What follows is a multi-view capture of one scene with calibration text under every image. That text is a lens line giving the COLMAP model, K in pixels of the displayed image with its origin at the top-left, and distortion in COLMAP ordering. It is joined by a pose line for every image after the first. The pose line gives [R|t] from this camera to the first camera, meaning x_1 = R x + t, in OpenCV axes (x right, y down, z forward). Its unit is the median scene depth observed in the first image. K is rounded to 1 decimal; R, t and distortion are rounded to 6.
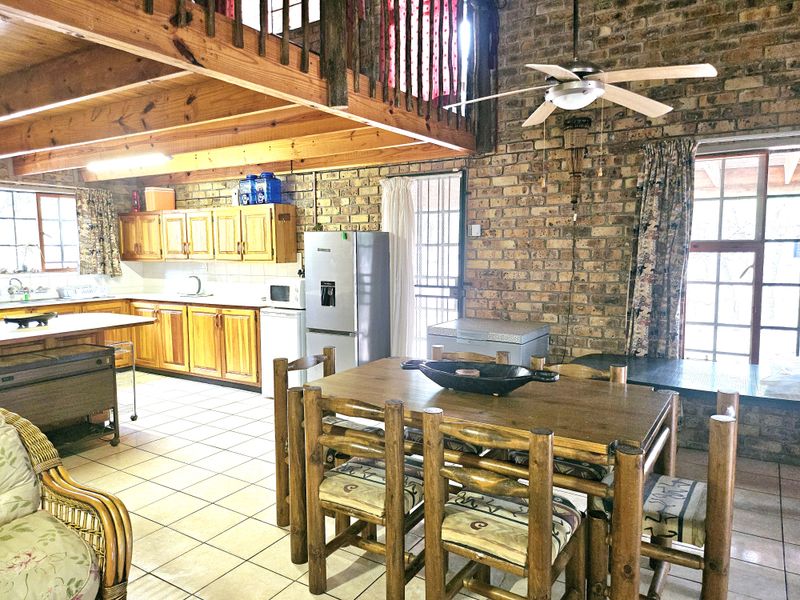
lens RADIAL K [[568.8, 0, 400.4], [0, 568.8, 300.4], [0, 0, 1]] dist [0.007223, -0.000320]
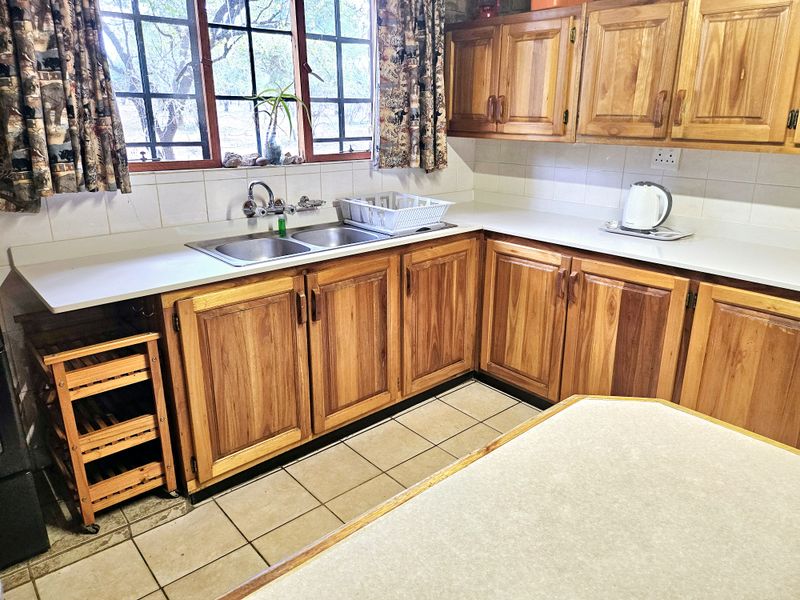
lens RADIAL K [[568.8, 0, 400.7], [0, 568.8, 297.9], [0, 0, 1]] dist [0.007223, -0.000320]
pose [[0.959397, 0.095002, -0.265578, -0.413998], [-0.032621, 0.972625, 0.230080, -0.049913], [0.280166, -0.212074, 0.936233, 0.561973]]
